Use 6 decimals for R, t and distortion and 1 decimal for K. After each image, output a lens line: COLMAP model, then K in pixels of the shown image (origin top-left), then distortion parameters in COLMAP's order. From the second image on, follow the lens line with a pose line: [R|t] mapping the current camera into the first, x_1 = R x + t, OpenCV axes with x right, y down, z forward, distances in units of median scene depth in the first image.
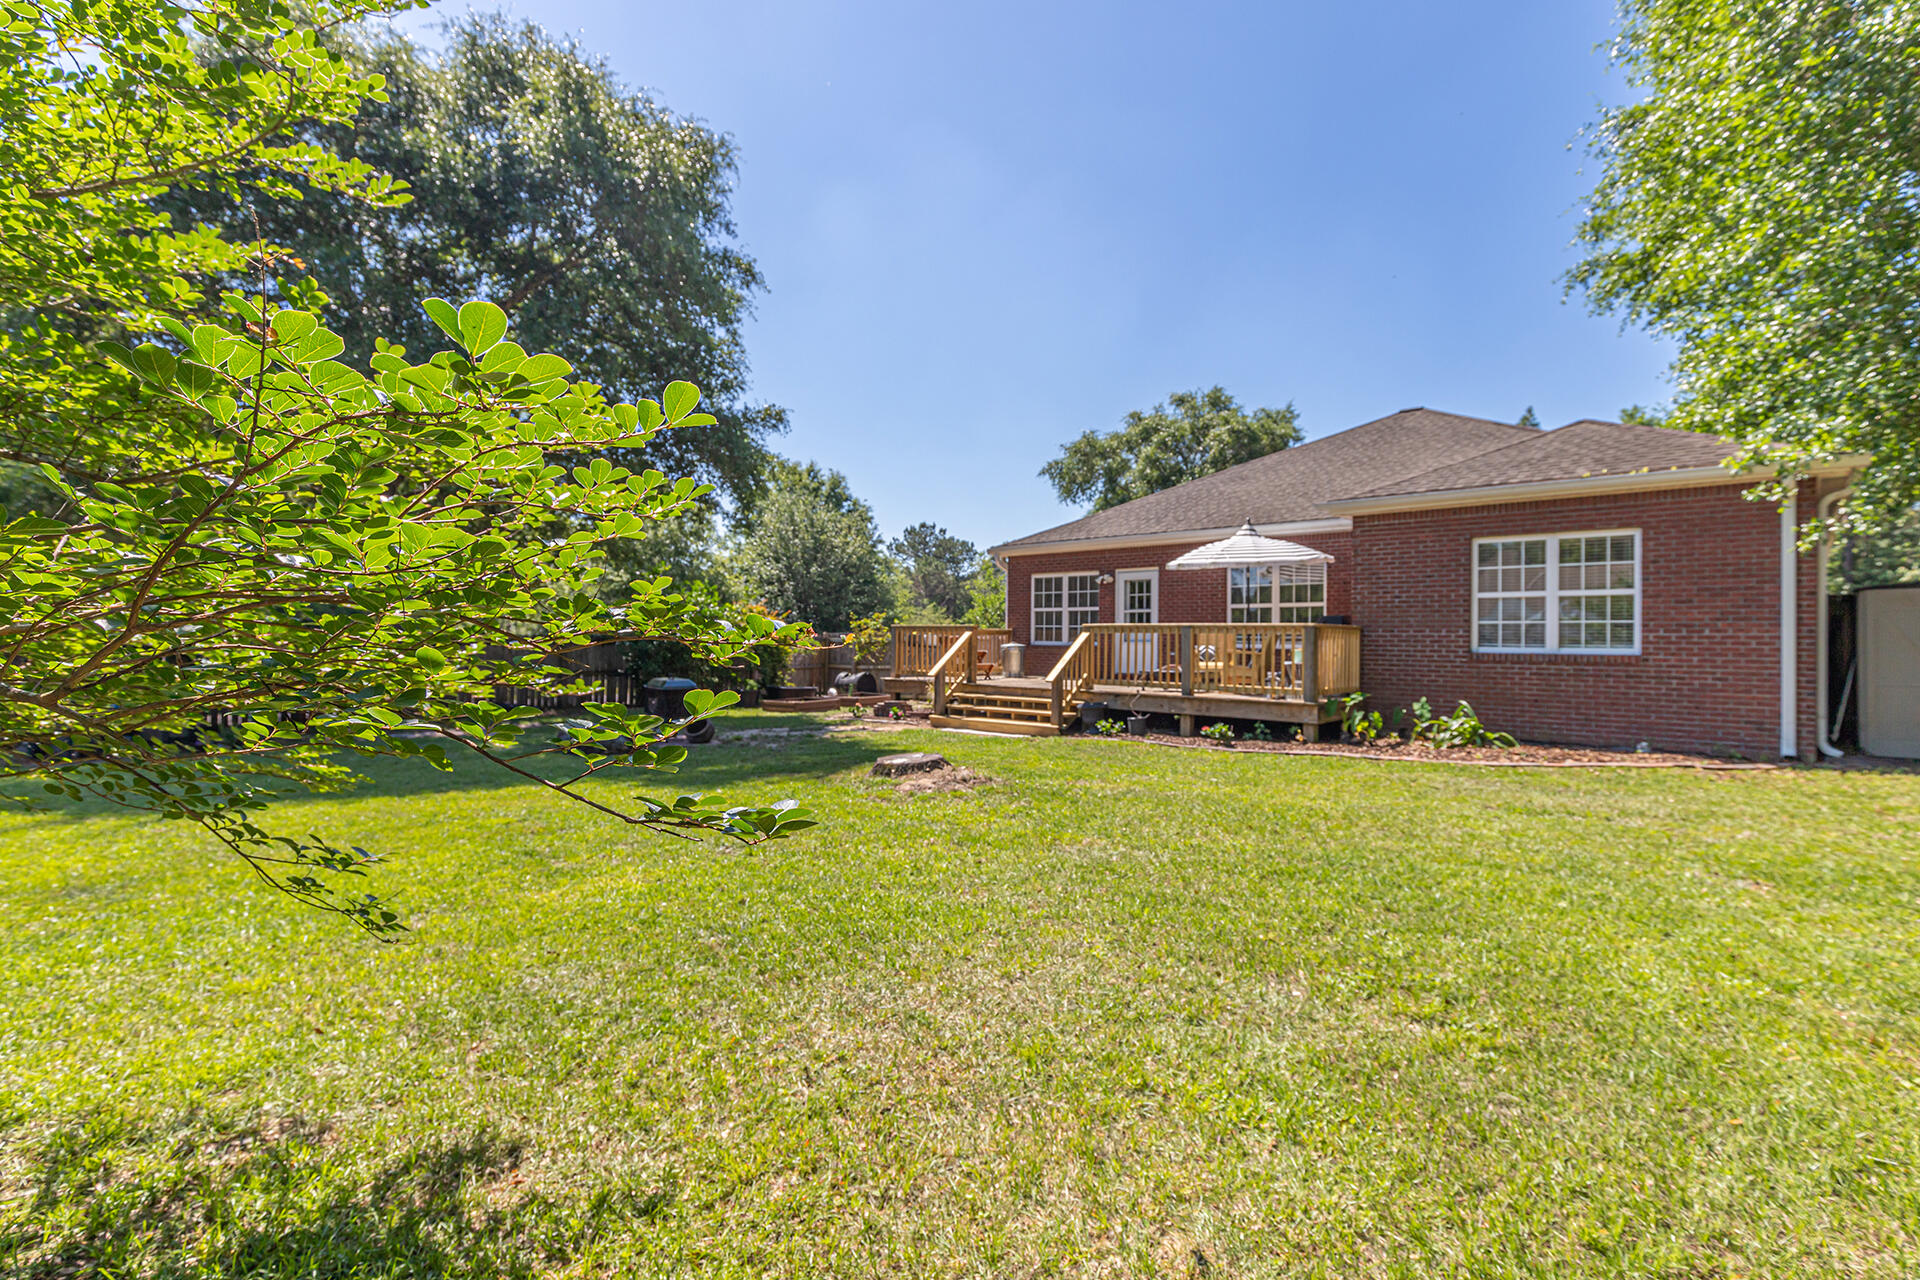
lens RADIAL K [[900.2, 0, 960.1], [0, 900.2, 639.5], [0, 0, 1]] dist [-0.011752, -0.000268]
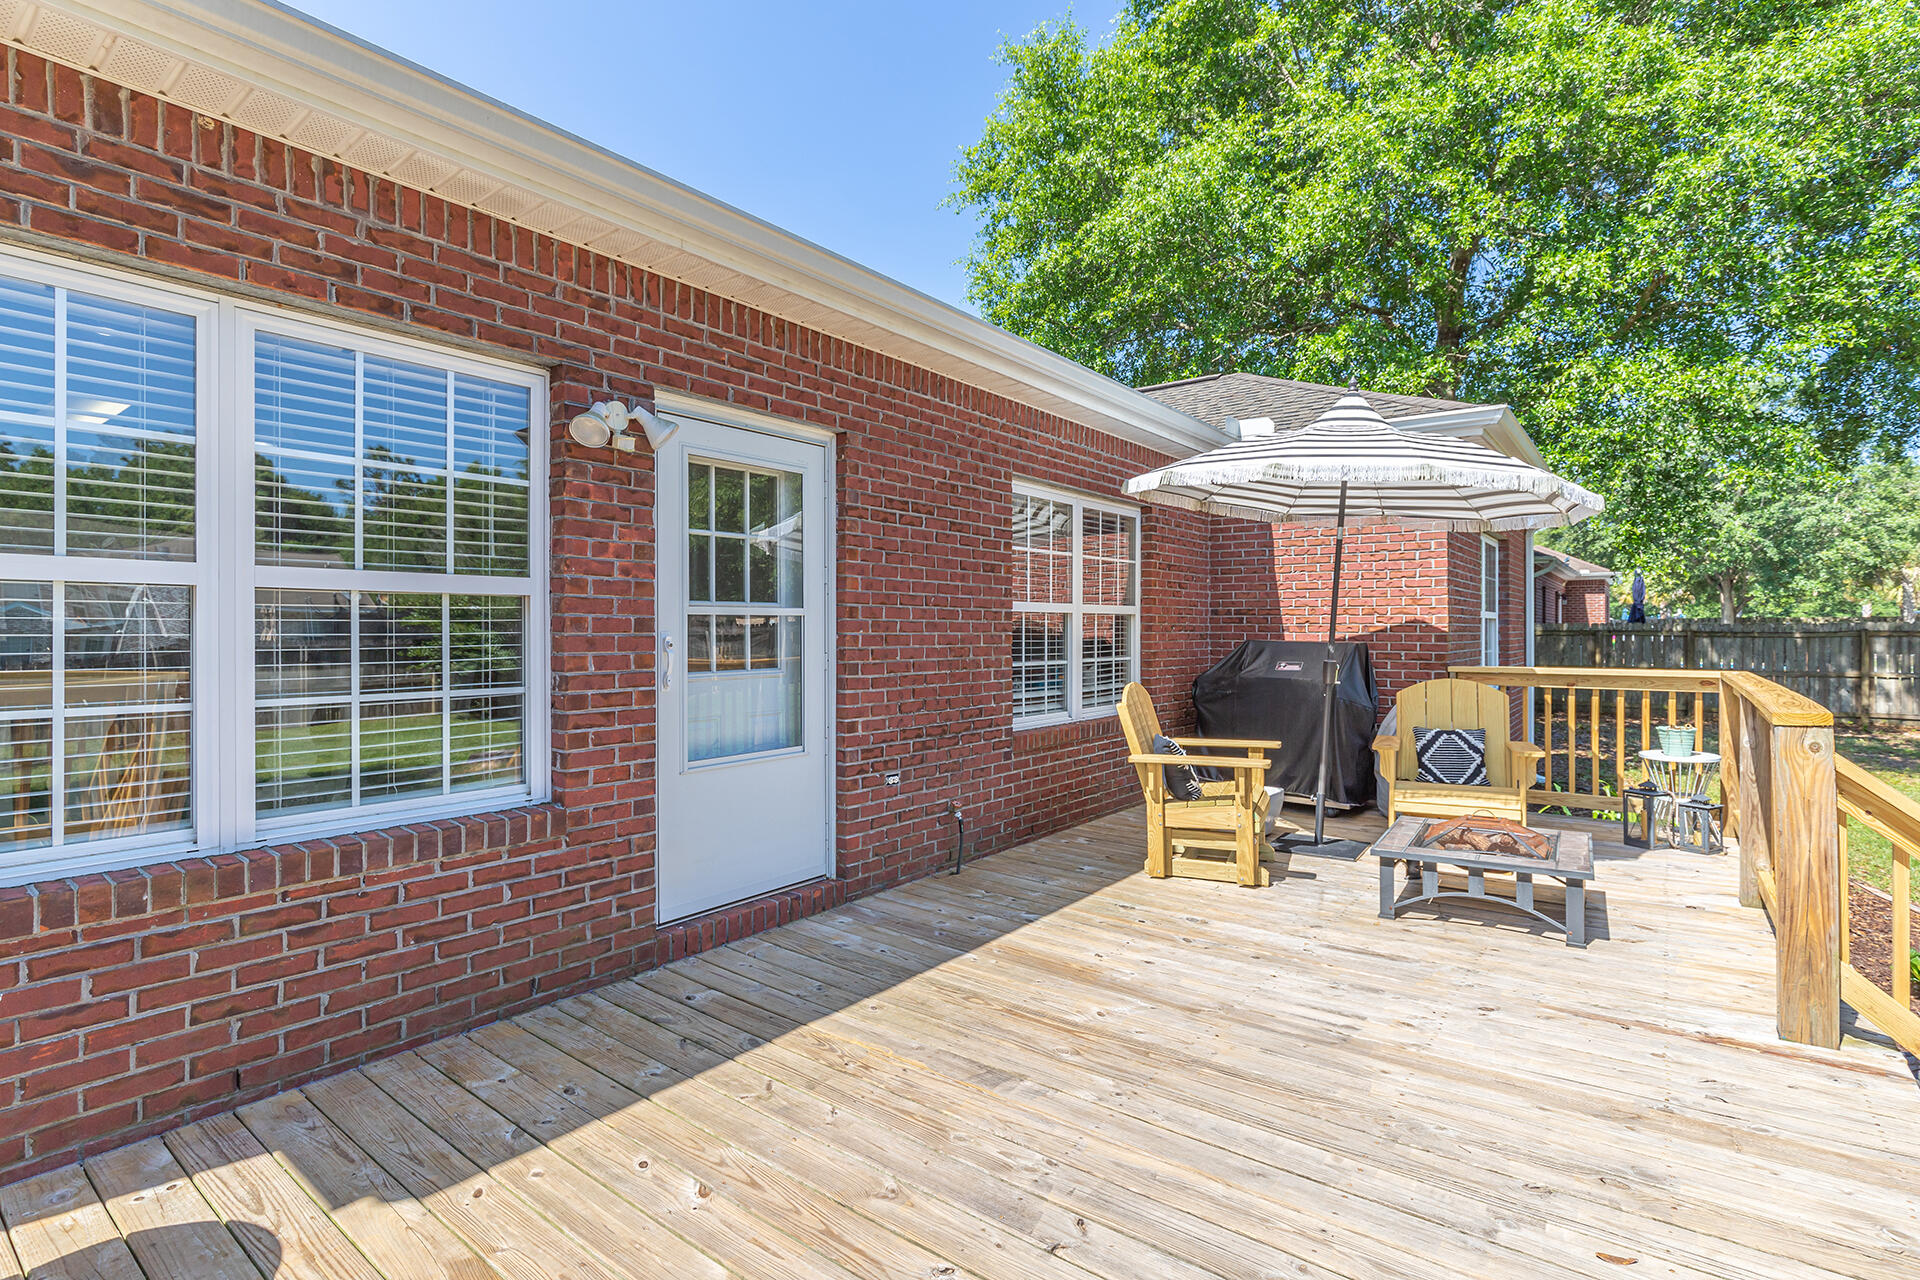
lens RADIAL K [[900.2, 0, 959.7], [0, 900.2, 634.8], [0, 0, 1]] dist [-0.011752, -0.000268]
pose [[-0.103764, -0.012279, 0.994526, -0.025465], [0.000296, 0.999923, 0.012377, -0.027410], [-0.994602, 0.001578, -0.103752, 0.947247]]
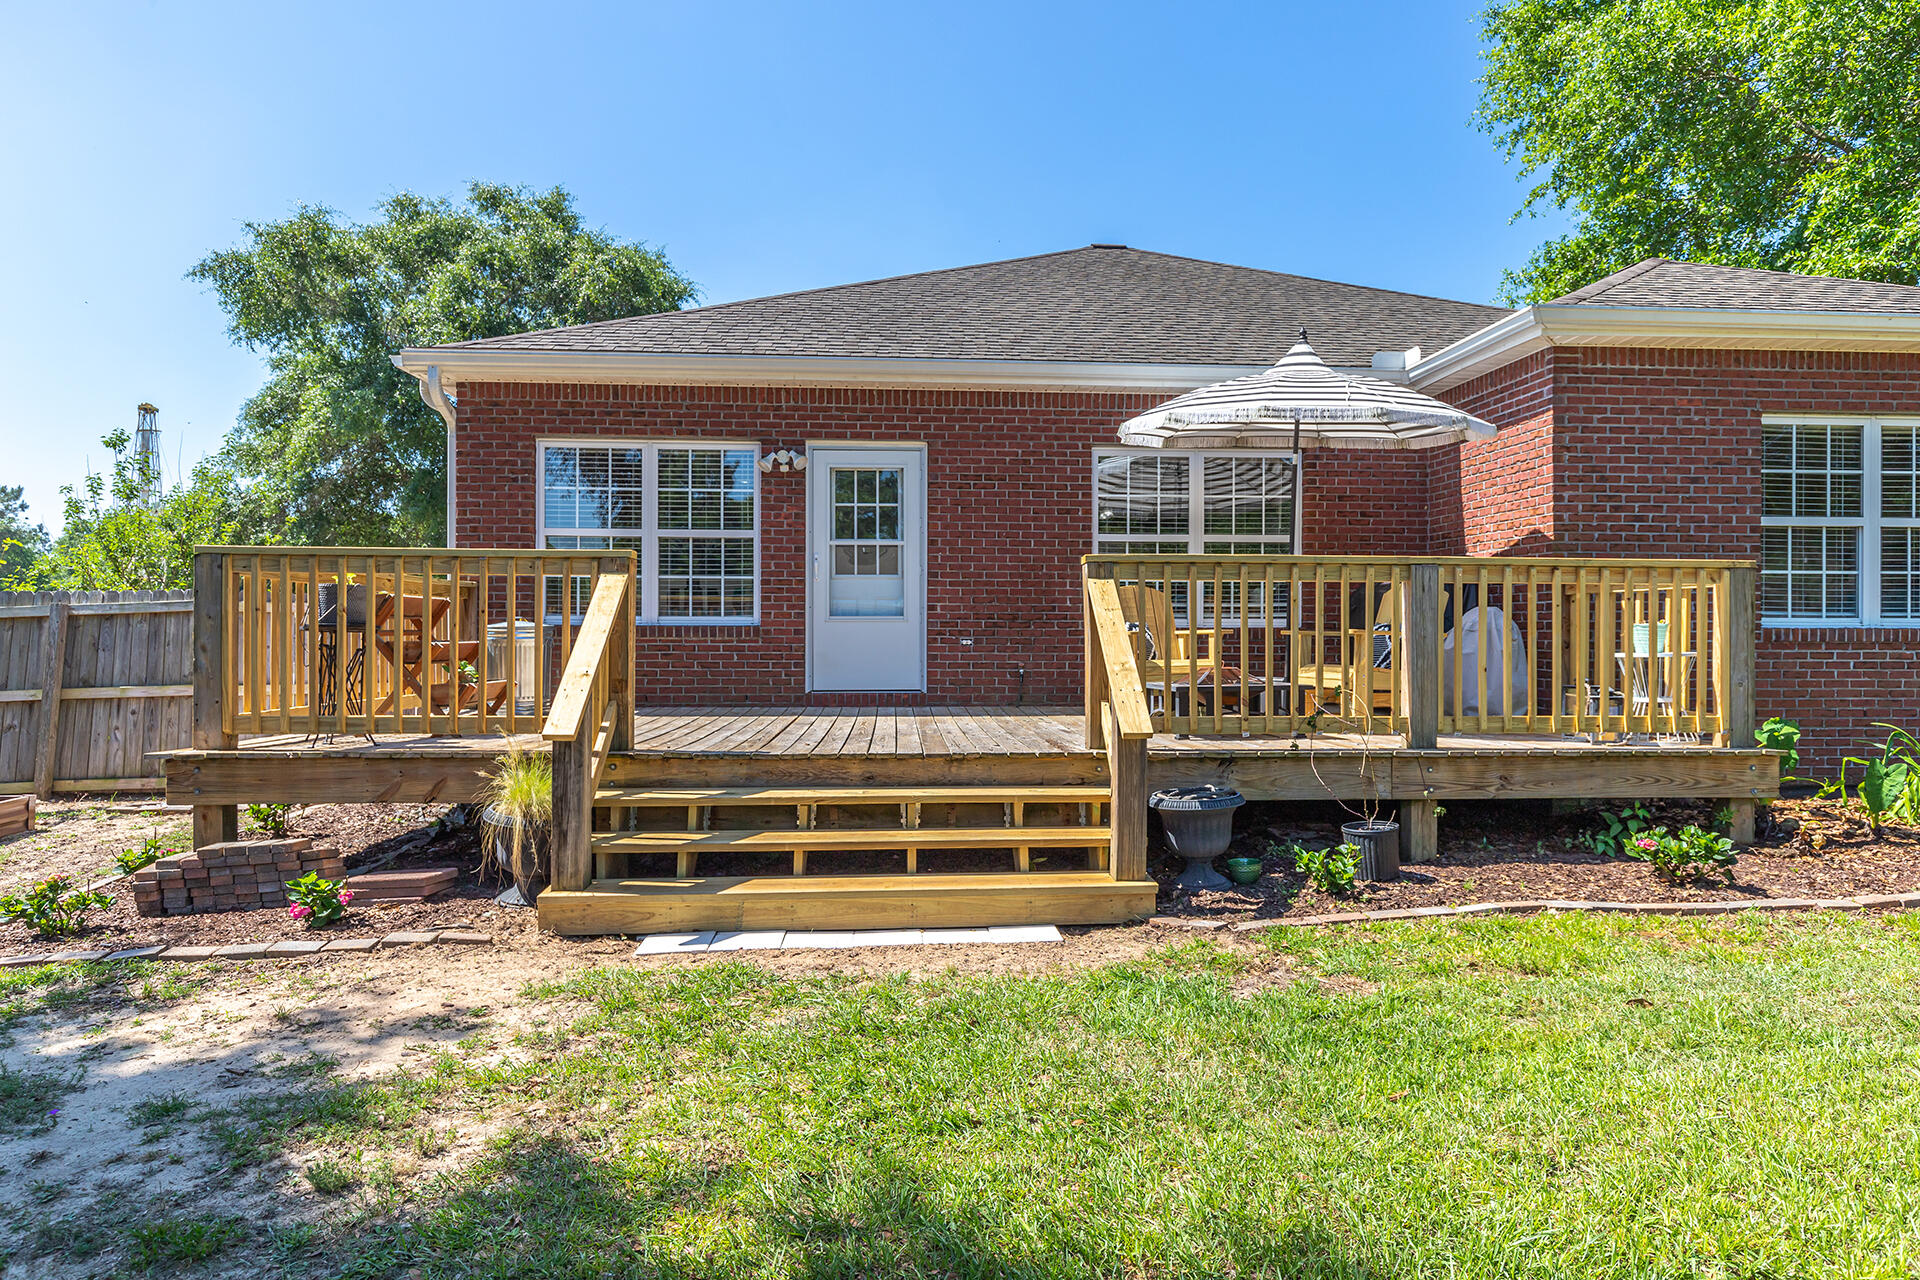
lens RADIAL K [[1128.8, 0, 963.5], [0, 1128.8, 634.0], [0, 0, 1]] dist [0.017588, 0.000321]
pose [[0.680494, -0.008257, 0.732707, -0.161222], [0.002491, 0.999957, 0.008956, 0.007403], [-0.732749, -0.004269, 0.680485, 0.584004]]
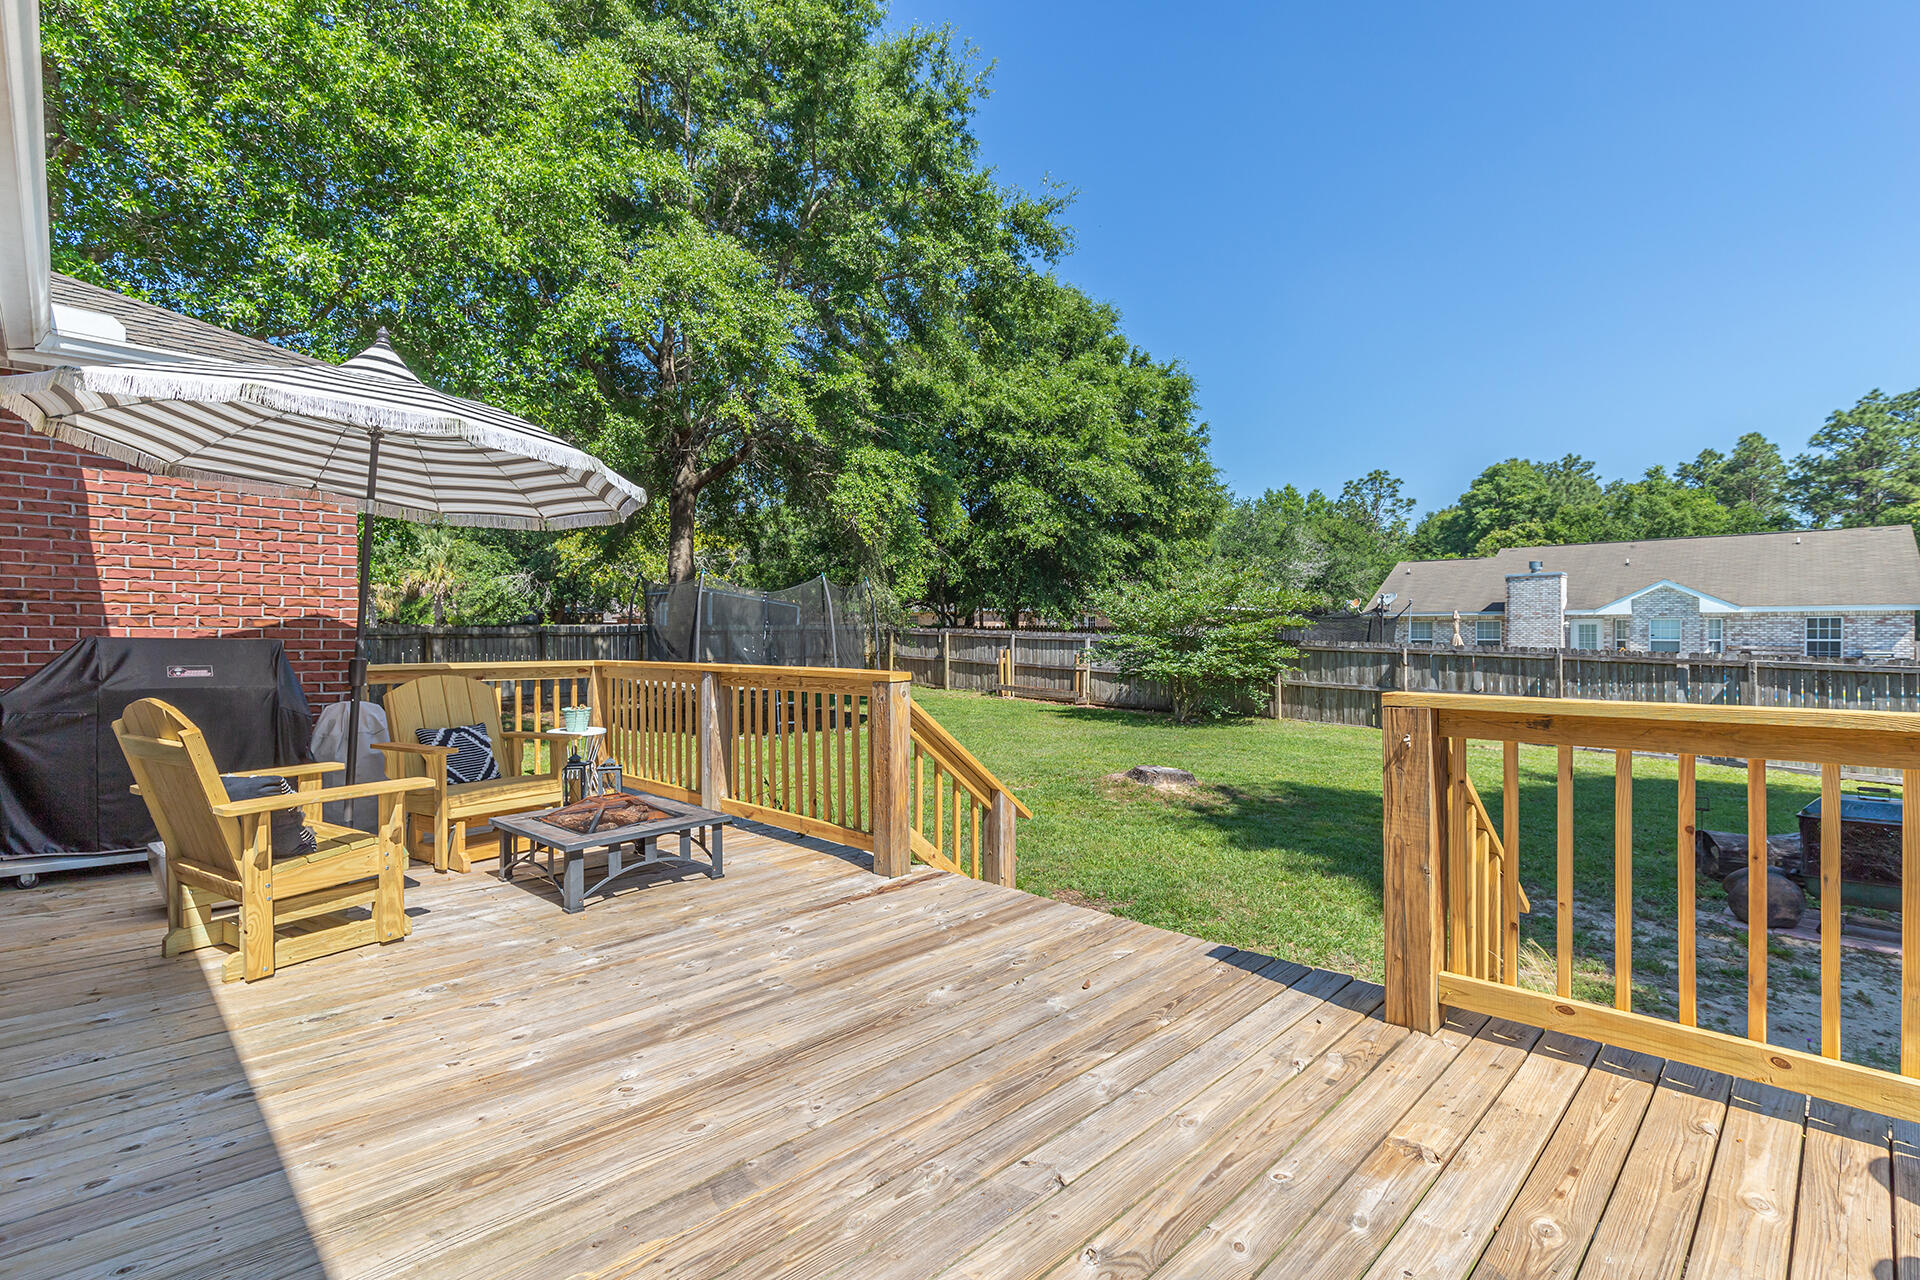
lens RADIAL K [[900.2, 0, 966.7], [0, 900.2, 638.4], [0, 0, 1]] dist [-0.011752, -0.000268]
pose [[-0.999647, -0.008552, 0.025150, 0.082521], [-0.008505, 0.999962, 0.001946, -0.022628], [-0.025166, 0.001731, -0.999682, 1.034913]]
